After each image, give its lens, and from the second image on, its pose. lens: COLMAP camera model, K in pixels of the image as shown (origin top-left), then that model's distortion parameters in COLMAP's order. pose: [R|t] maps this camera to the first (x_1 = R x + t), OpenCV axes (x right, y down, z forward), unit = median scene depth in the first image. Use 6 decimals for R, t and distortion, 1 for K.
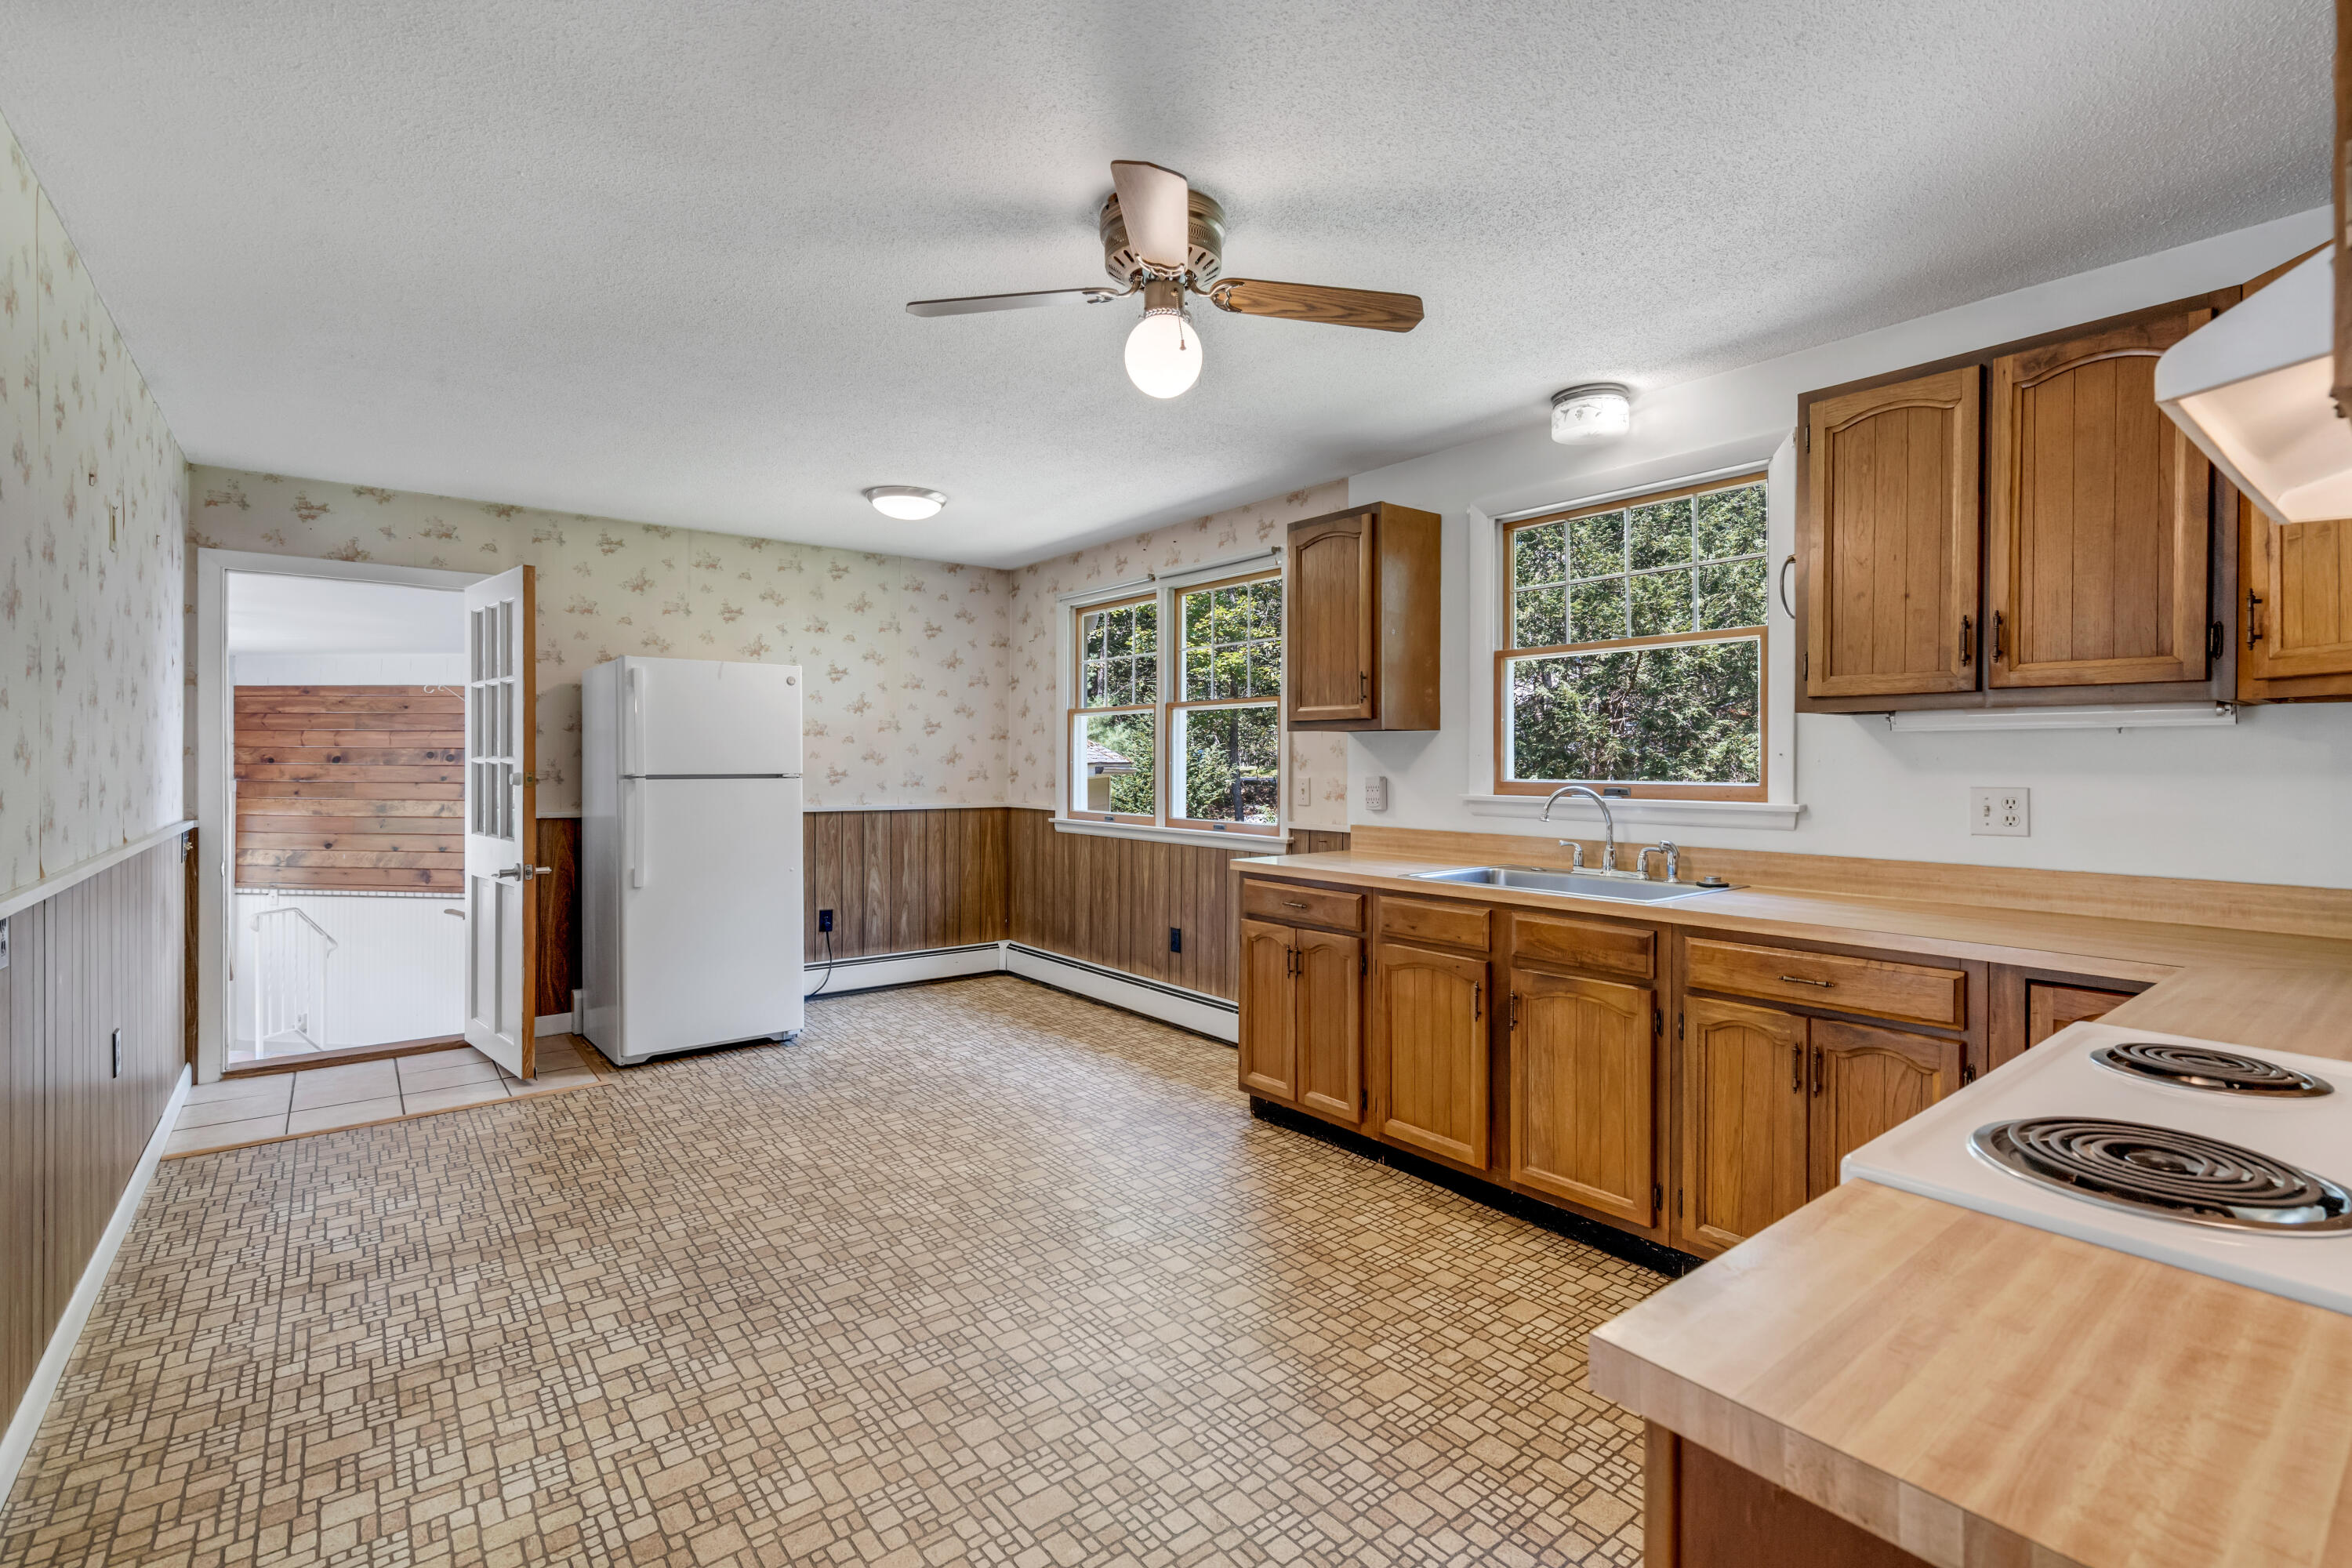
lens RADIAL K [[1054.9, 0, 1193.0], [0, 1054.9, 771.3], [0, 0, 1]] dist [-0.005507, 0.002428]
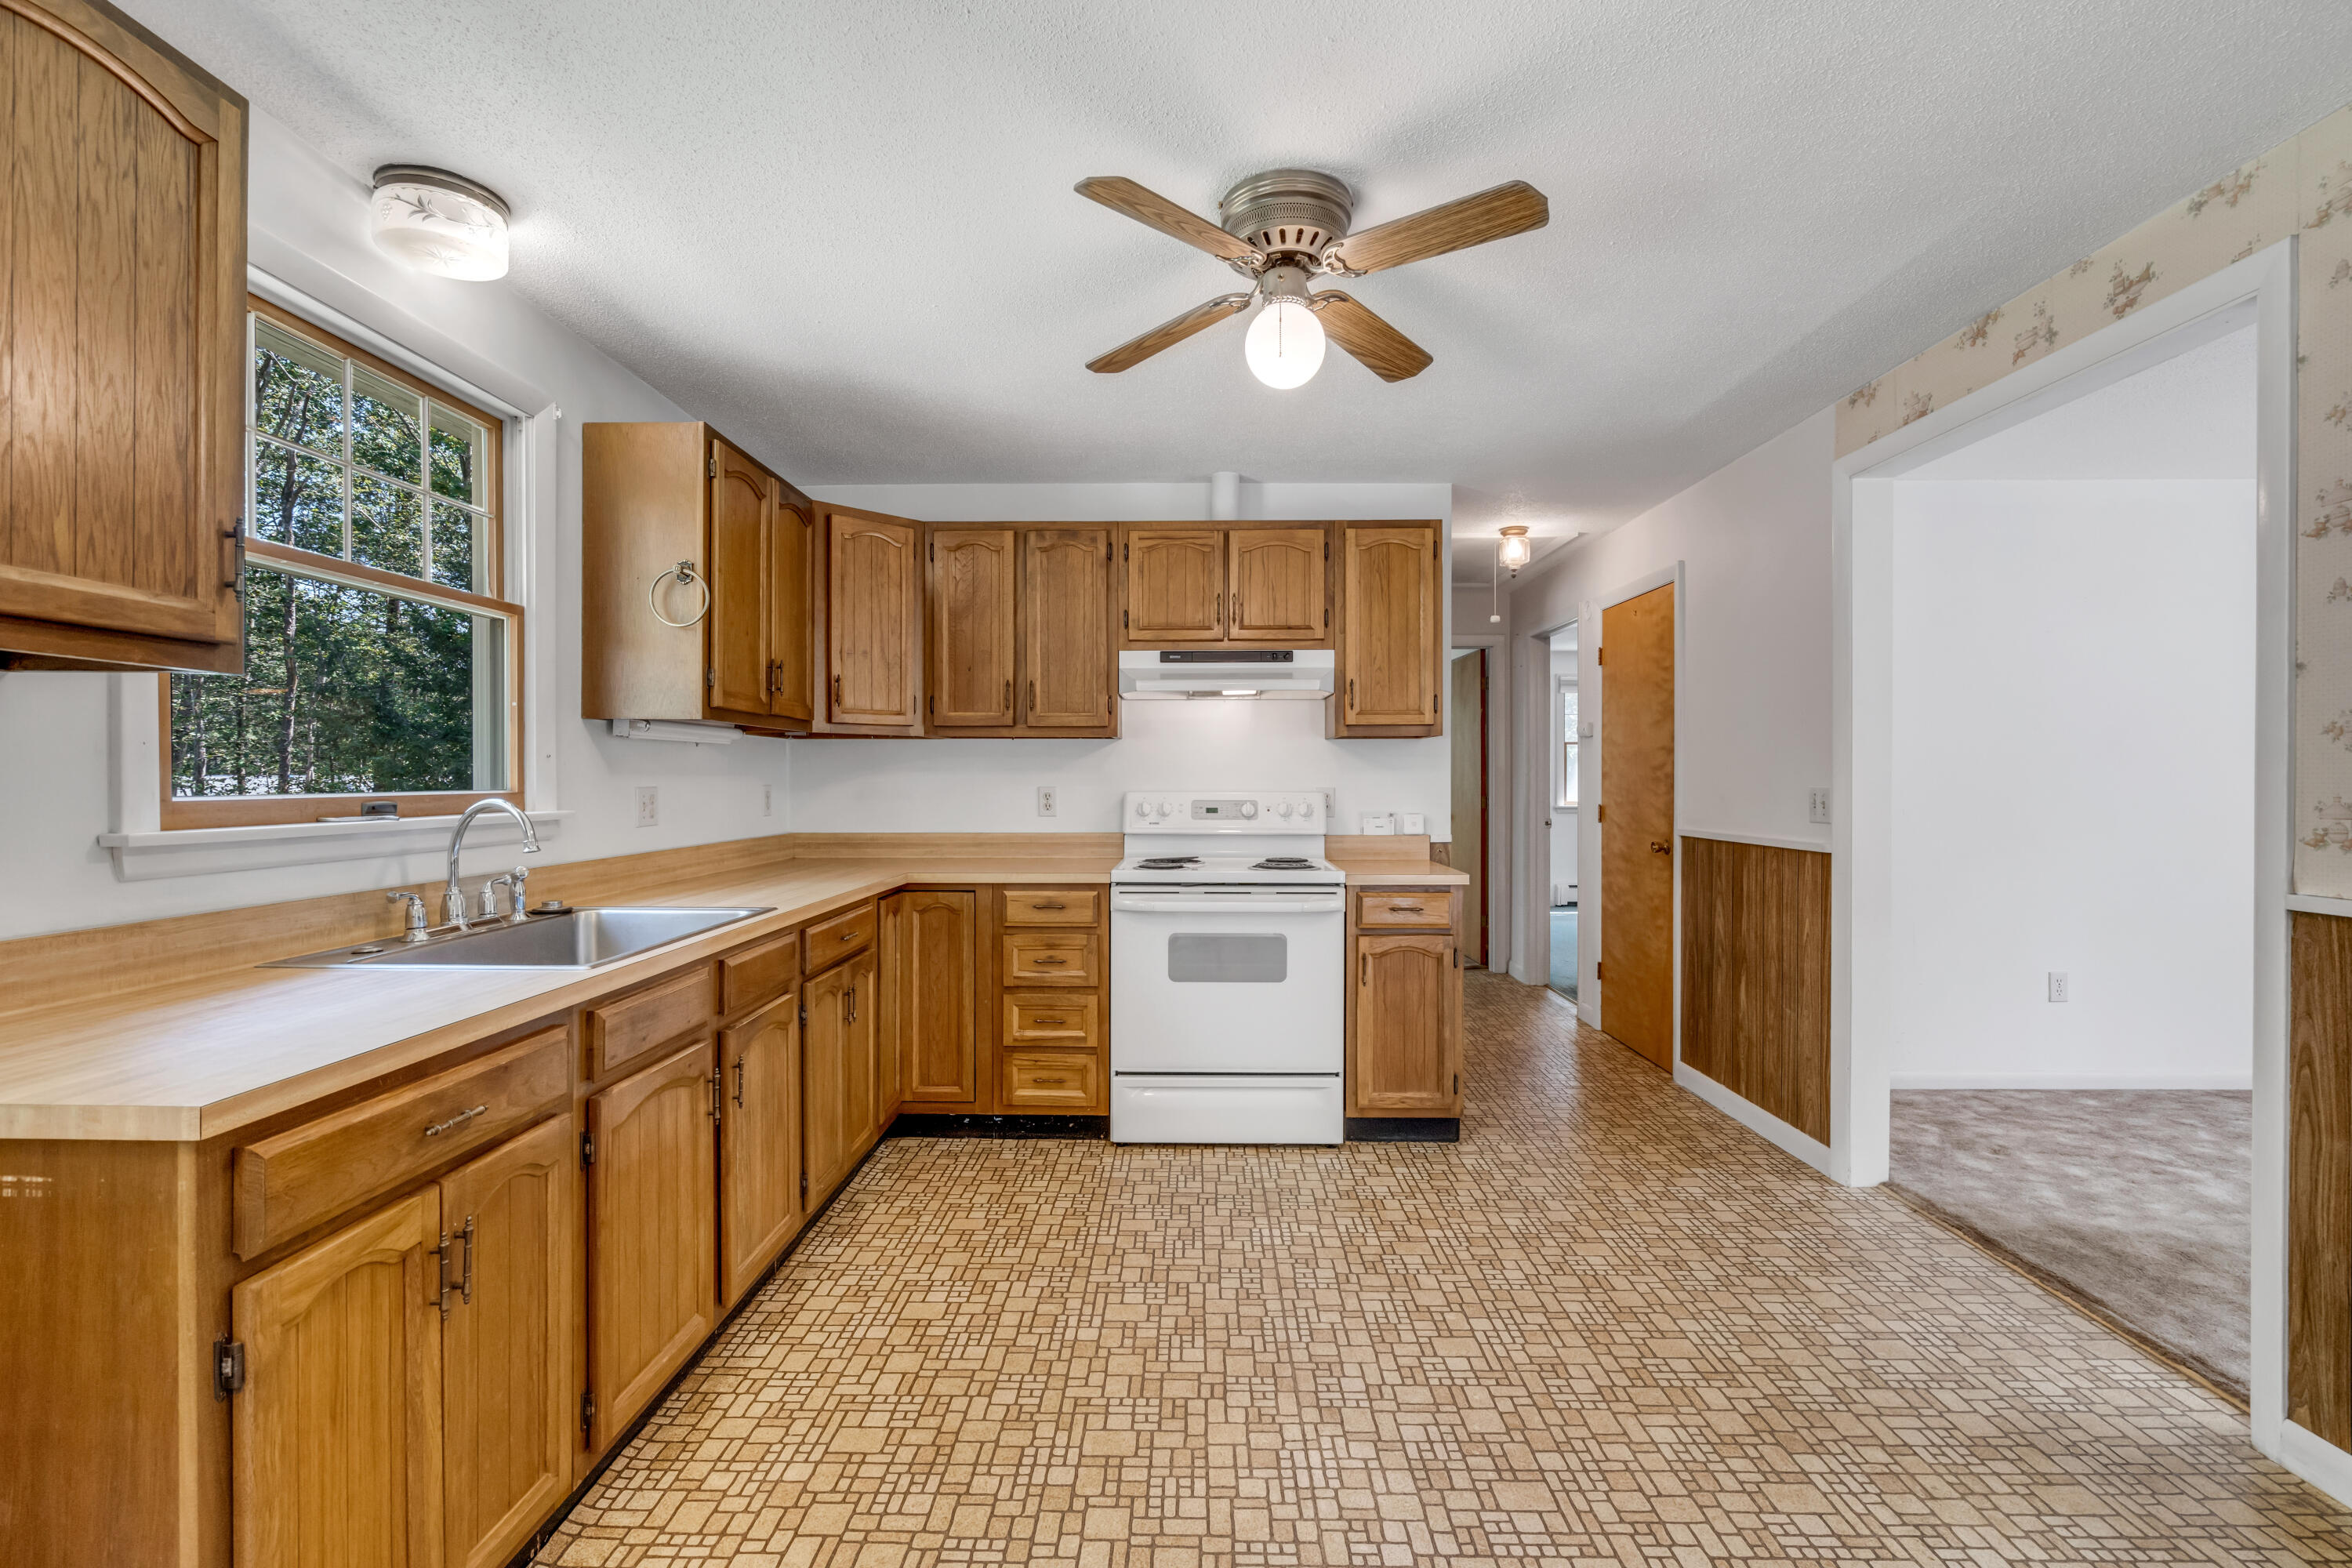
lens RADIAL K [[1054.9, 0, 1174.3], [0, 1054.9, 784.6], [0, 0, 1]] dist [-0.005507, 0.002428]
pose [[-0.763583, -0.007347, 0.645668, -0.377730], [0.003739, 0.999868, 0.015799, -0.003418], [-0.645699, 0.014478, -0.763455, 1.180437]]
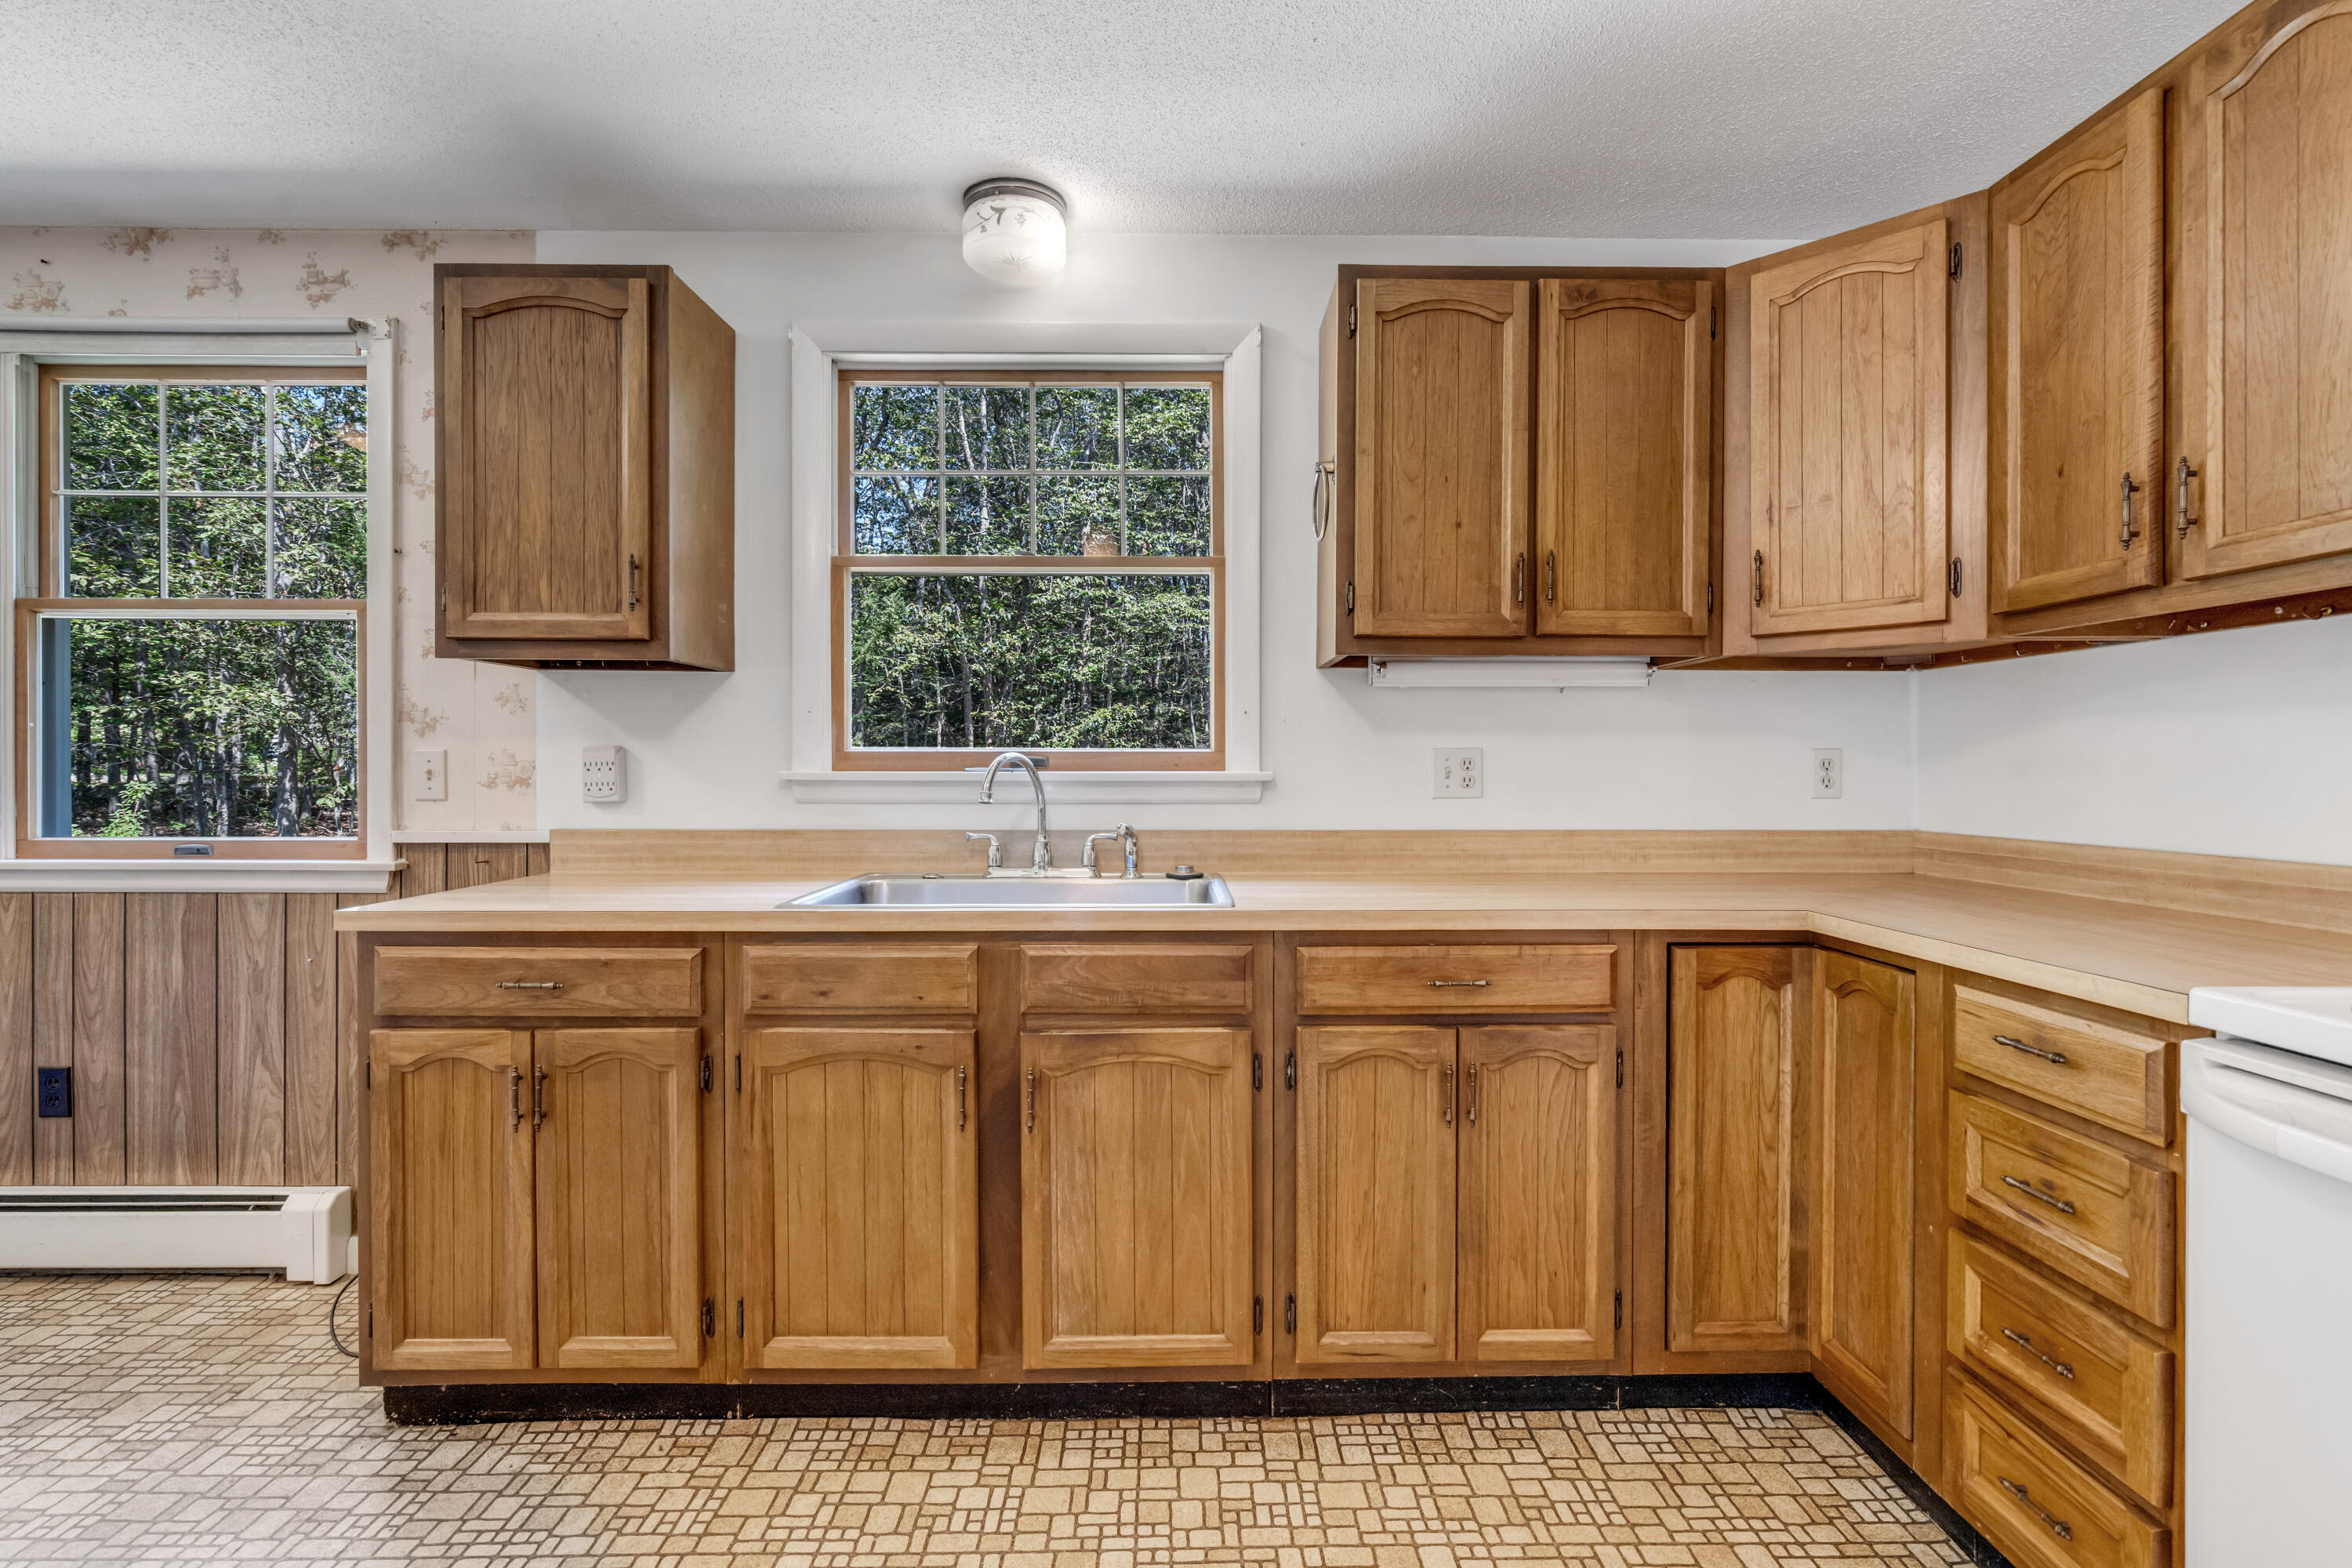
lens RADIAL K [[1054.9, 0, 1176.9], [0, 1054.9, 776.3], [0, 0, 1]] dist [-0.005507, 0.002428]
pose [[0.618817, -0.007258, 0.785502, -0.114993], [0.007370, 0.999967, 0.003434, 0.027571], [-0.785501, 0.003664, 0.618850, 0.462281]]
